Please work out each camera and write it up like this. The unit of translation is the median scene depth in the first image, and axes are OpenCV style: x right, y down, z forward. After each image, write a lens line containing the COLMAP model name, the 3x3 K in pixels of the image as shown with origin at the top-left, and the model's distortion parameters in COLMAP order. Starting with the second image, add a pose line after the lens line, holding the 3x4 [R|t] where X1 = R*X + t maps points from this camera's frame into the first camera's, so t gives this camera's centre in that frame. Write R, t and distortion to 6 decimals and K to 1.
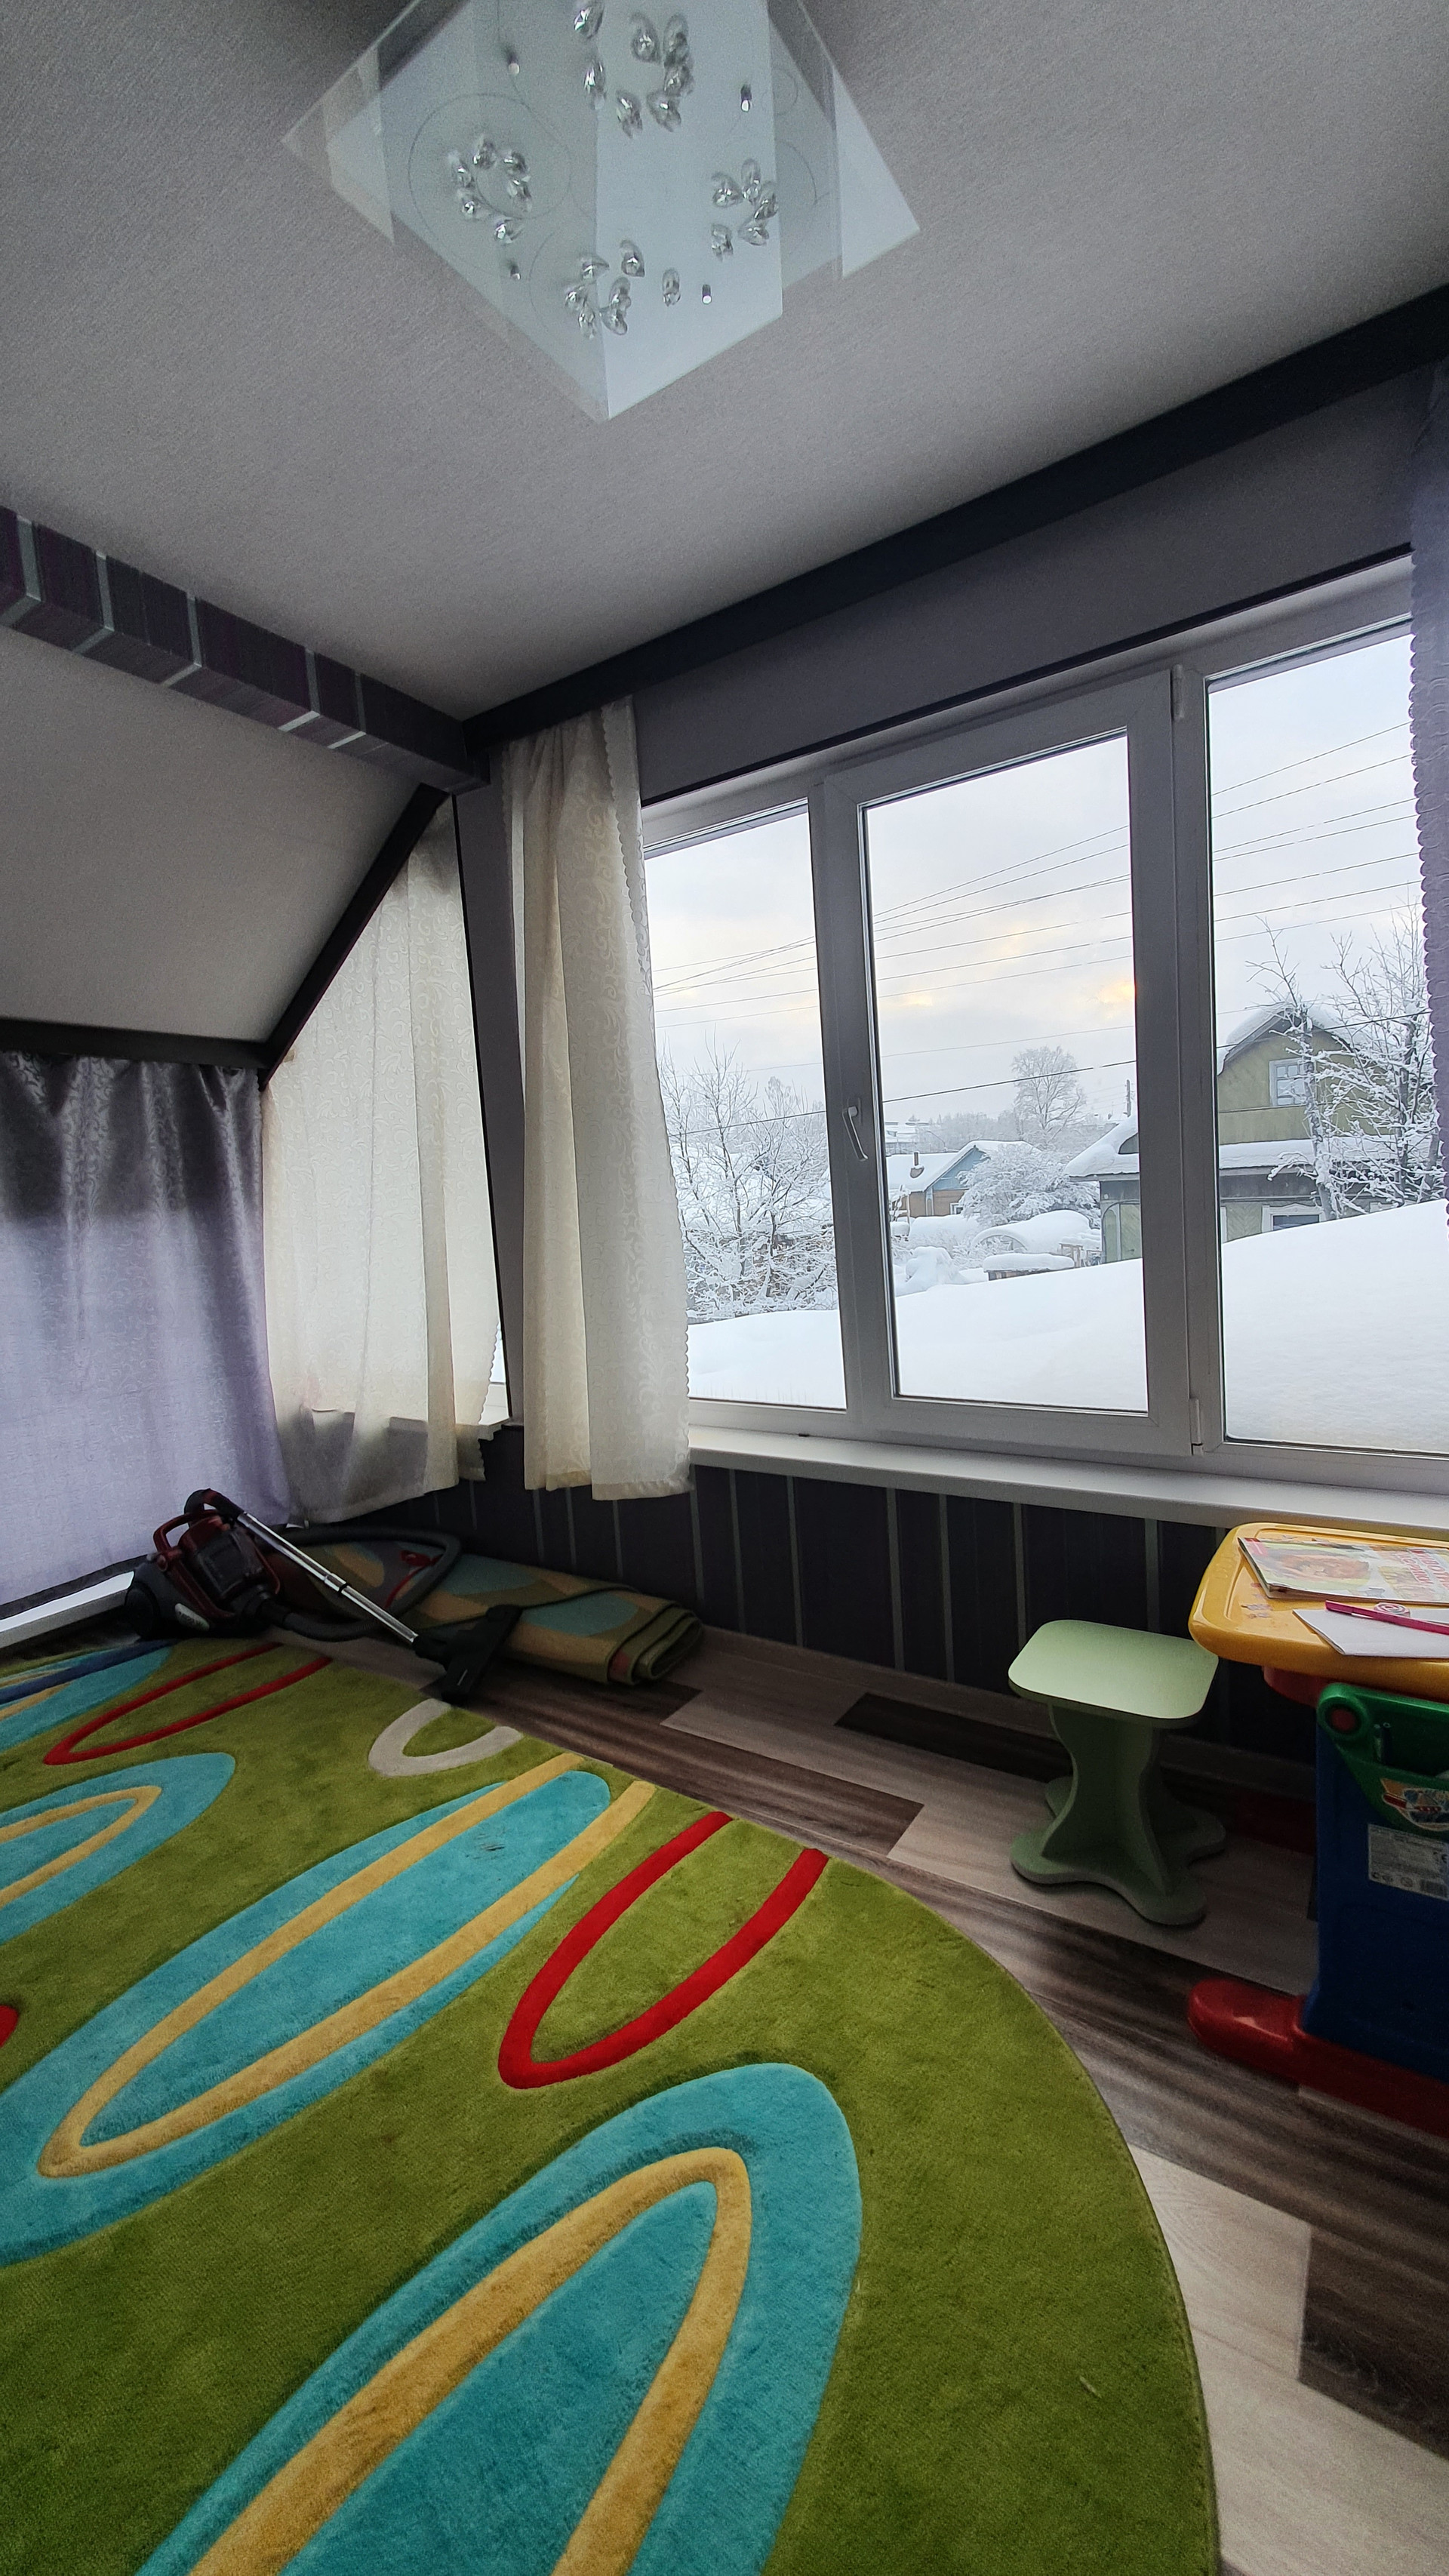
lens RADIAL K [[1012.0, 0, 729.8], [0, 1012.0, 1286.7], [0, 0, 1]] dist [-0.000674, -0.000659]
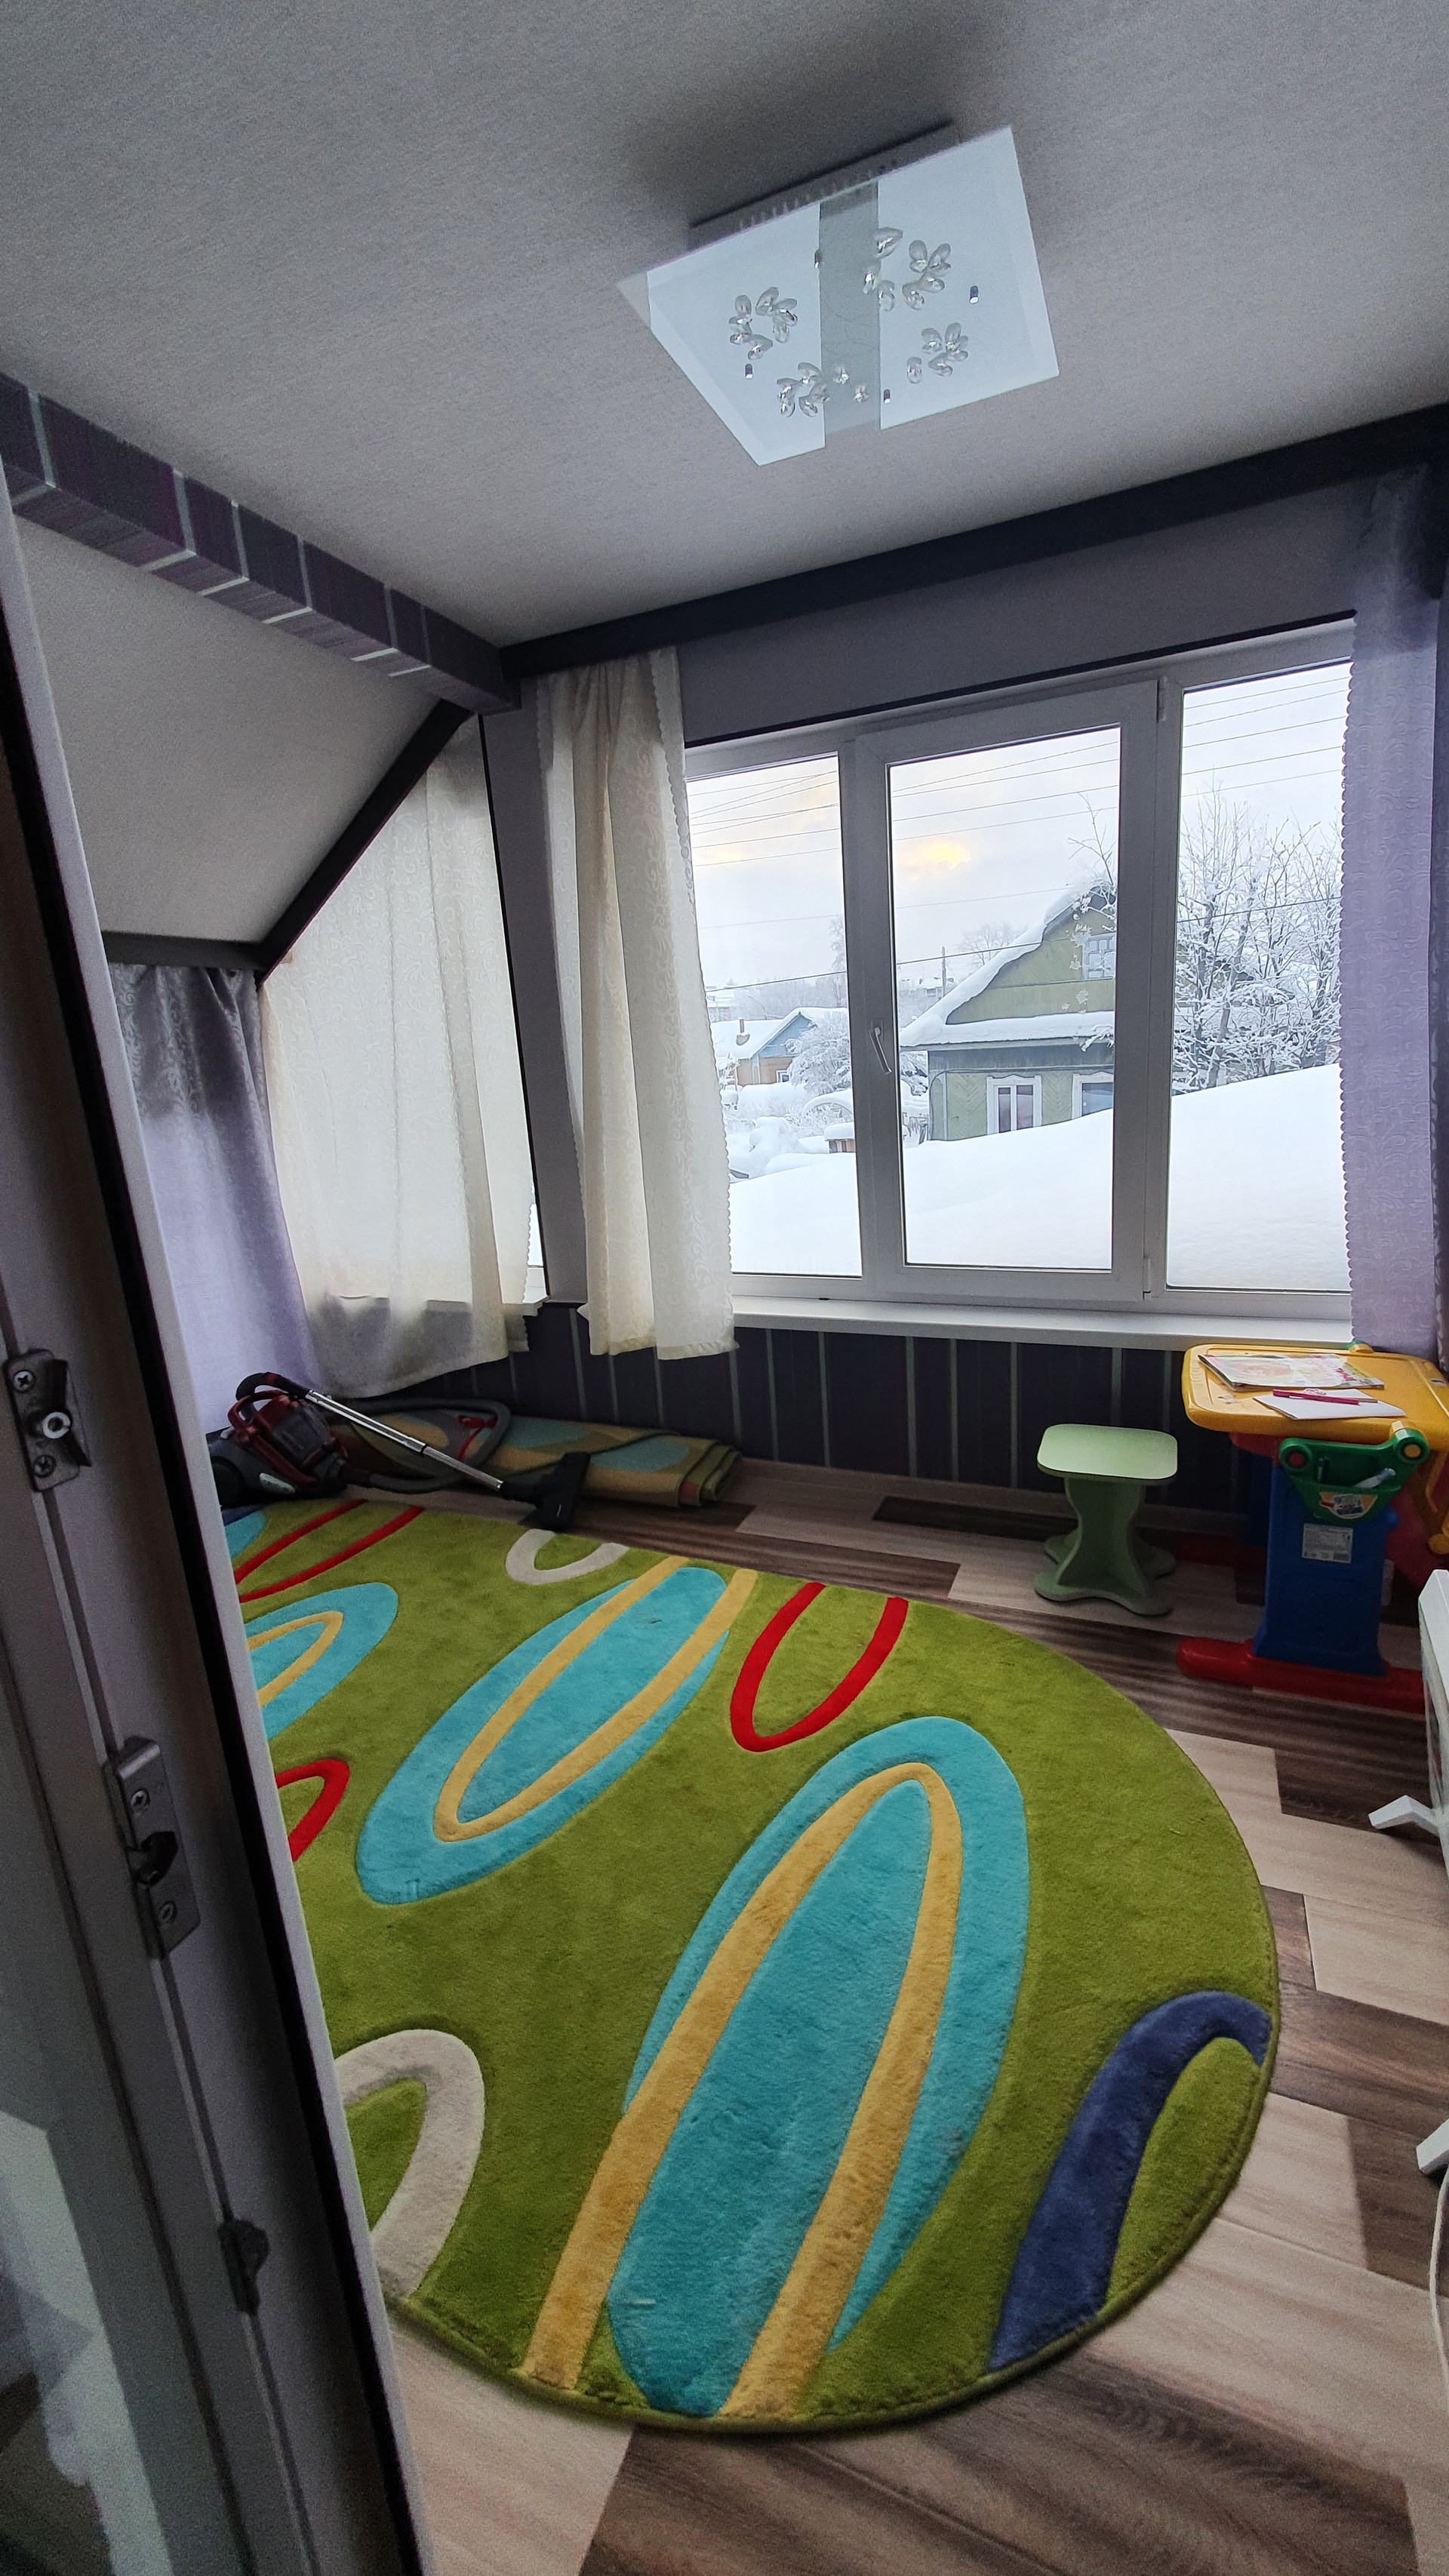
lens RADIAL K [[1012.0, 0, 722.7], [0, 1012.0, 1286.0], [0, 0, 1]] dist [-0.000674, -0.000659]
pose [[0.985580, -0.041255, 0.164106, -0.268900], [0.019975, 0.991409, 0.129267, -0.031252], [-0.168029, -0.124125, 0.977936, -0.183999]]
